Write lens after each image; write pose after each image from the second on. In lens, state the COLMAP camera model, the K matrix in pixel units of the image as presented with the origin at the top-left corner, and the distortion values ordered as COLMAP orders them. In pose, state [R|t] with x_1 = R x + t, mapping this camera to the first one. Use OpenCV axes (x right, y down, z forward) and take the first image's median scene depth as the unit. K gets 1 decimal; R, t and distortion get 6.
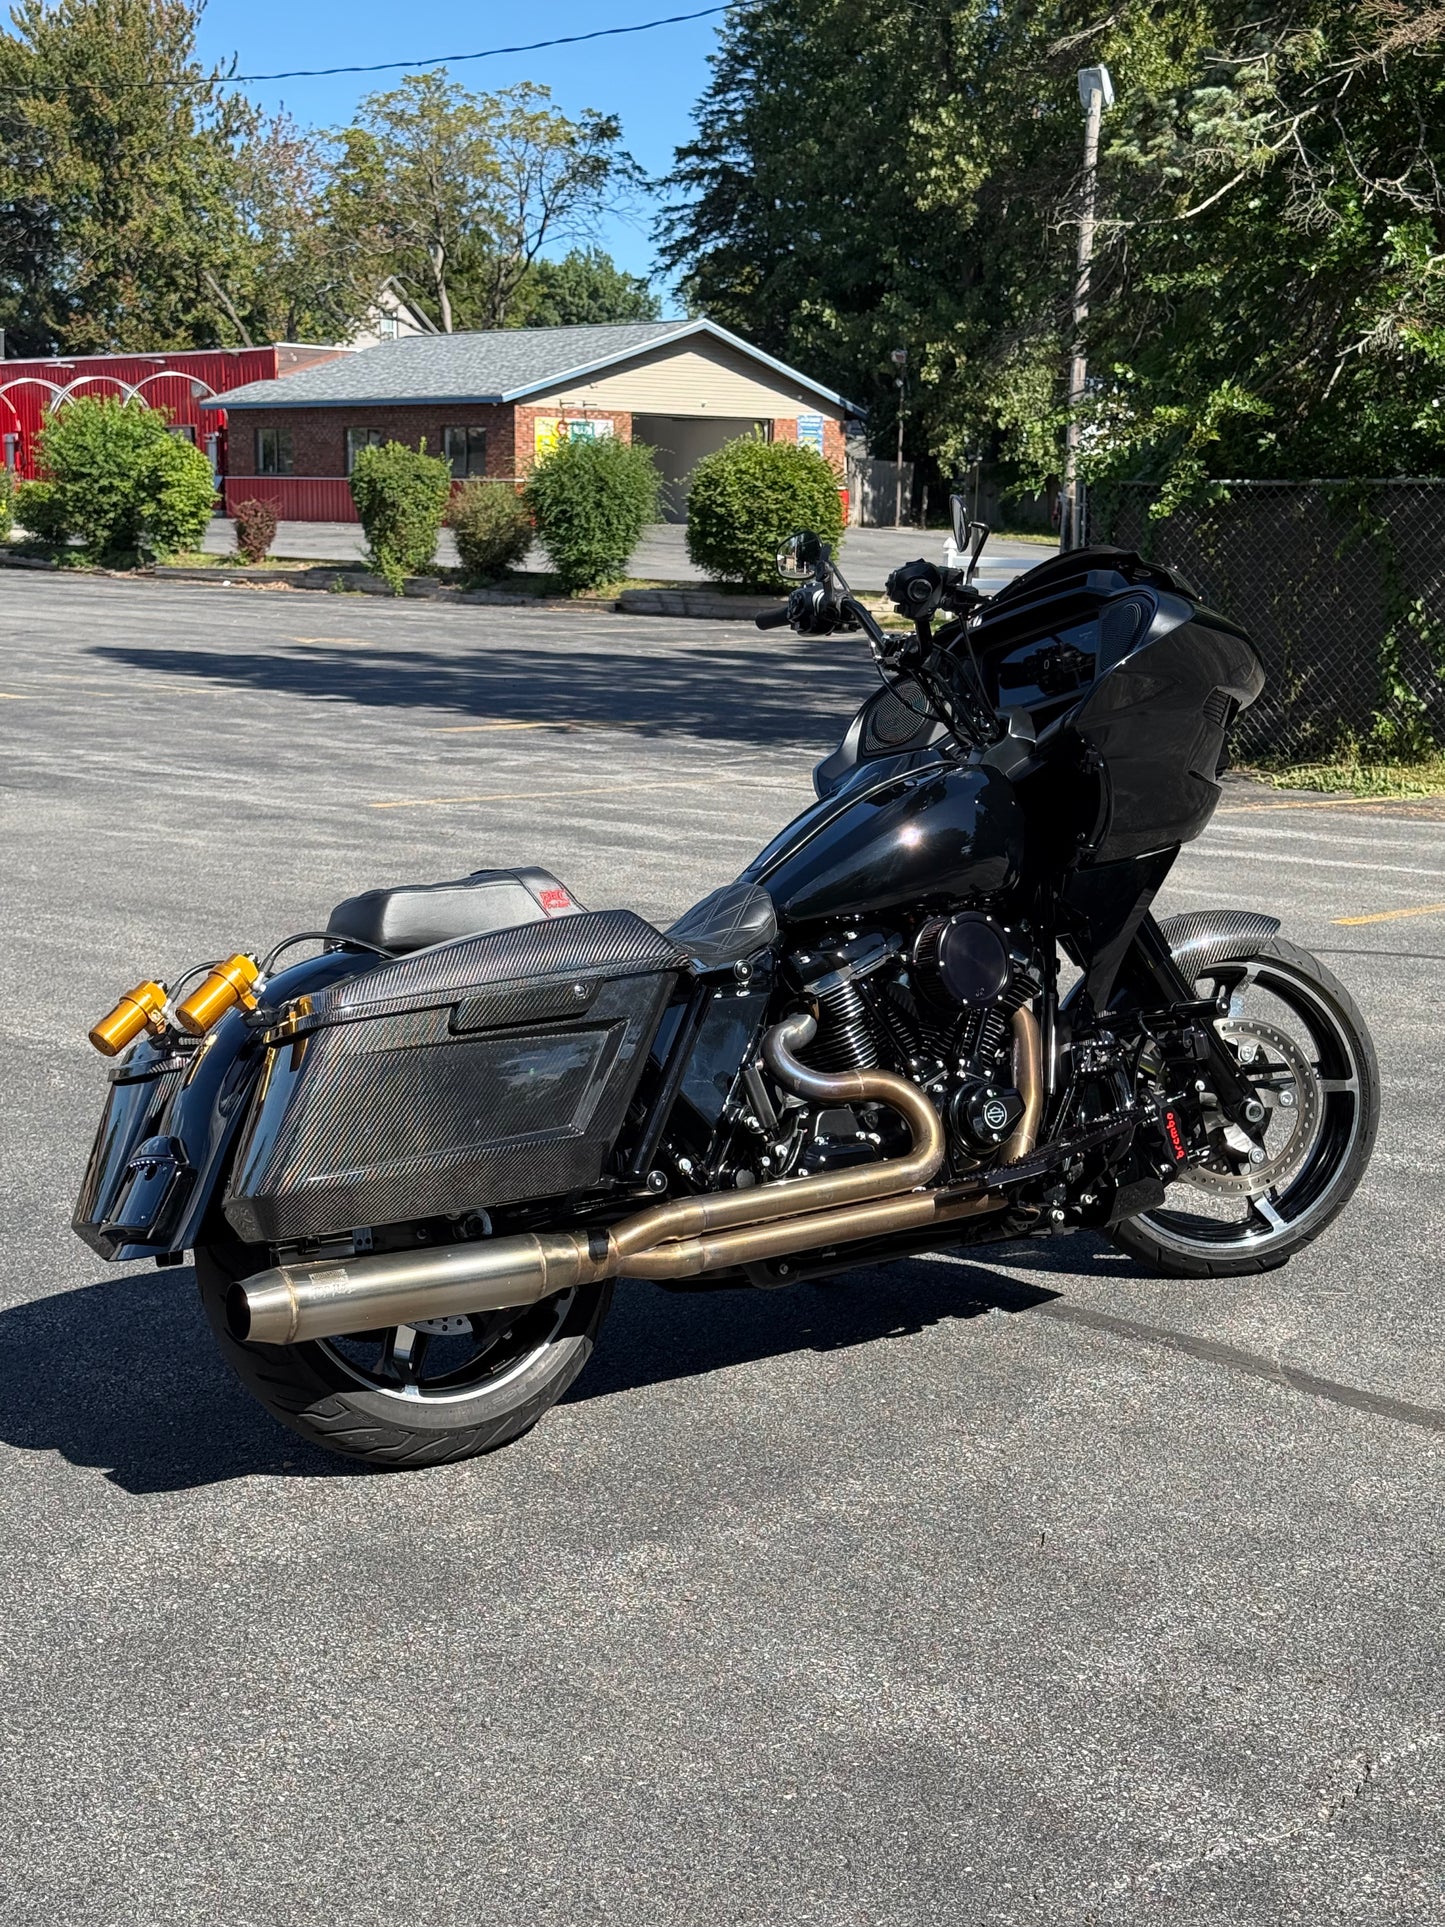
lens RADIAL K [[2698.7, 0, 722.5], [0, 2698.7, 963.5], [0, 0, 1]] dist [0.198981, -0.420745]
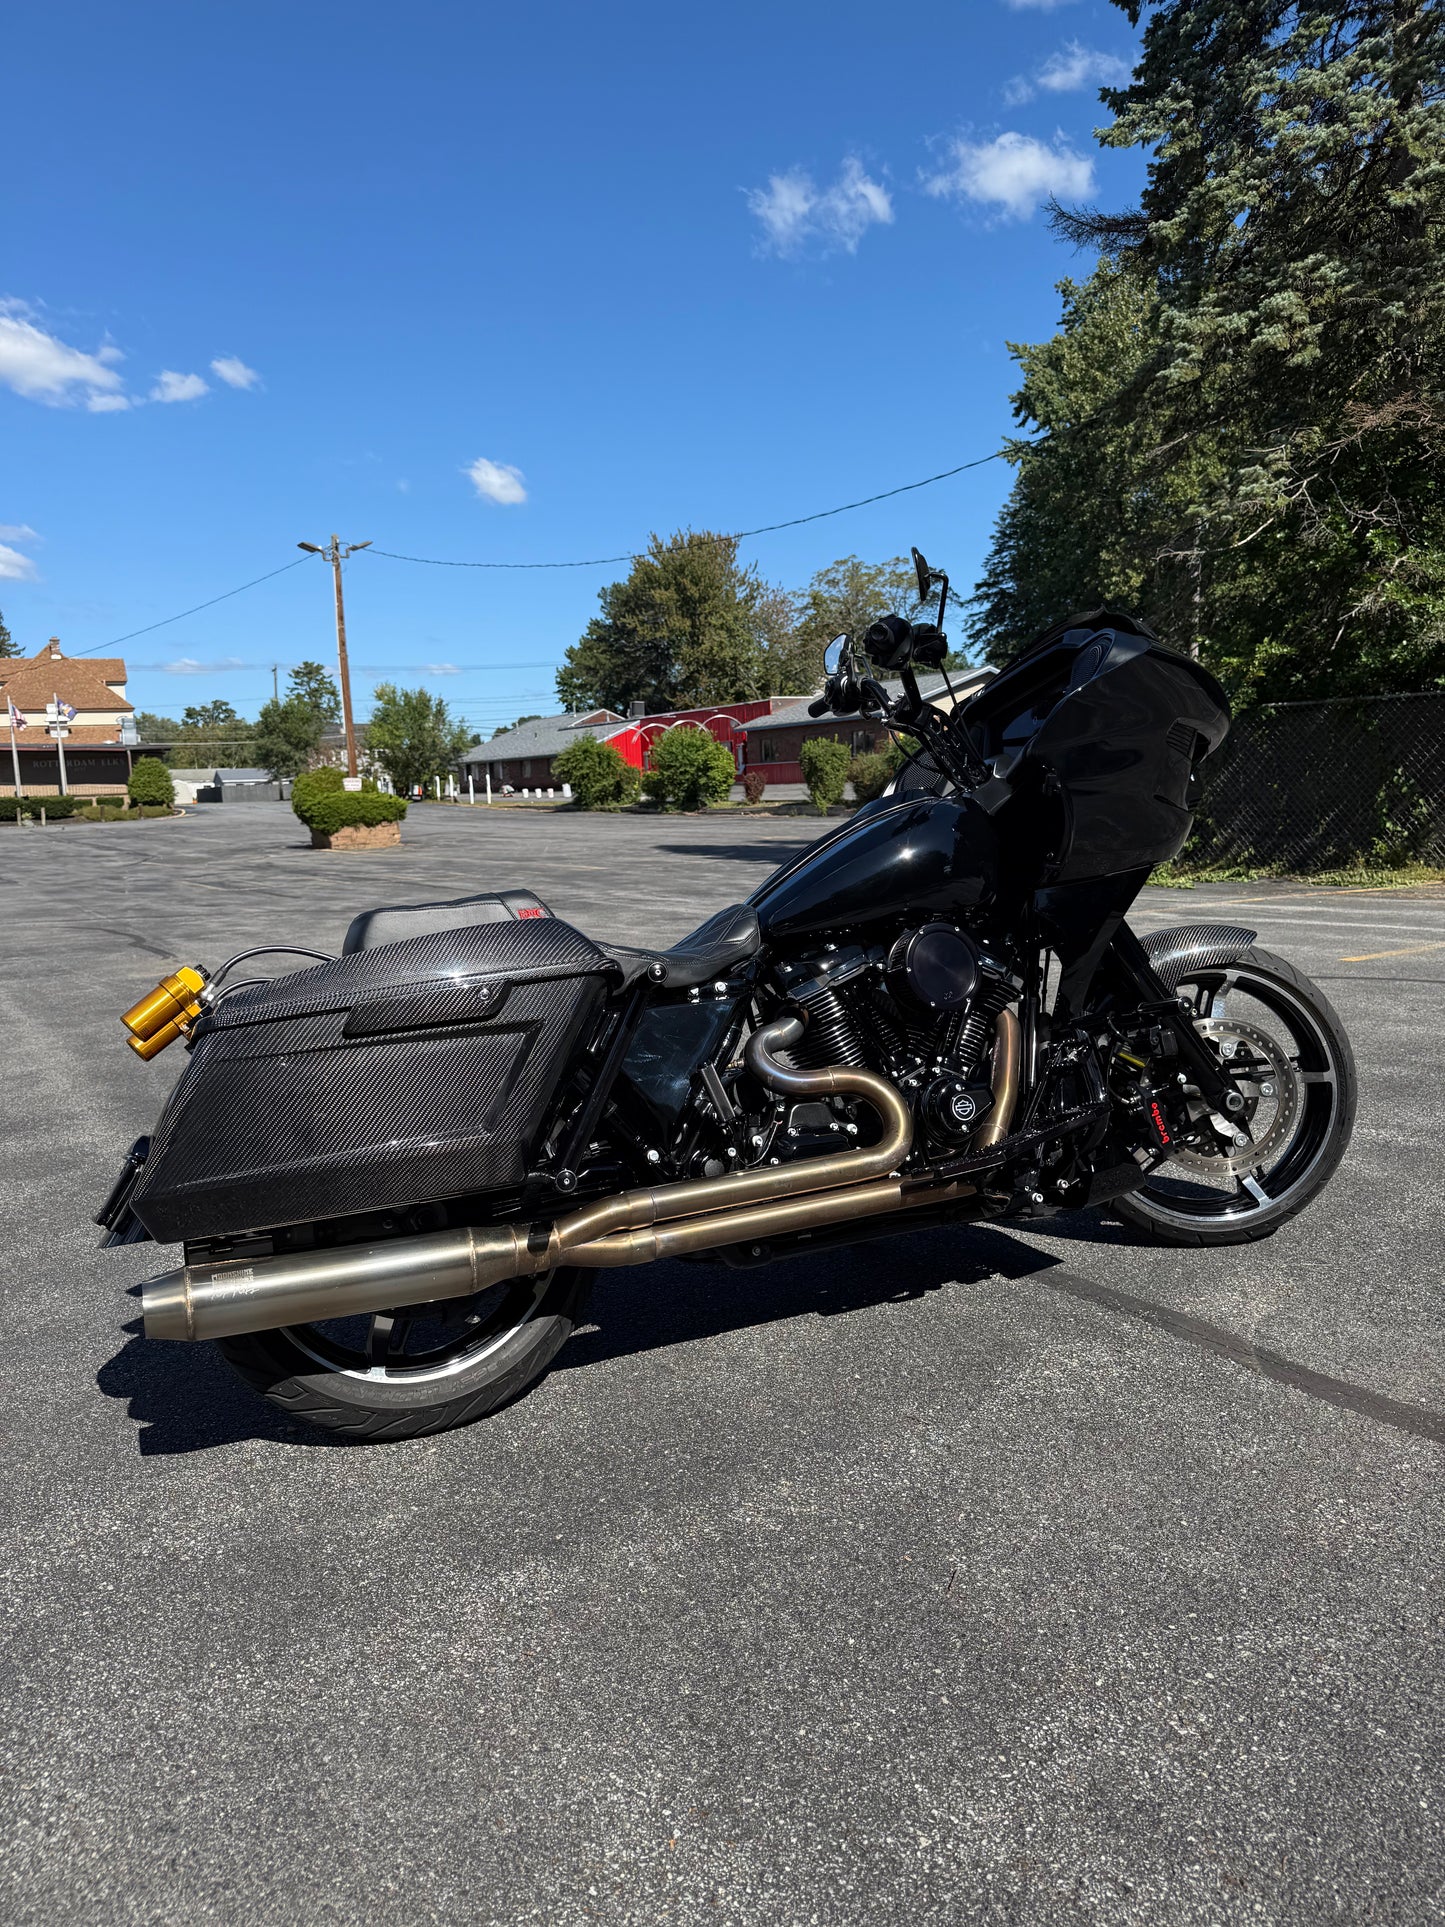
lens RADIAL K [[1351.0, 0, 712.6], [0, 1351.0, 955.6], [0, 0, 1]] dist [0.179309, -0.377931]
pose [[0.975660, -0.024227, -0.217944, 0.033972], [0.016010, 0.999096, -0.039388, 0.004068], [0.218702, 0.034940, 0.975166, 0.121819]]
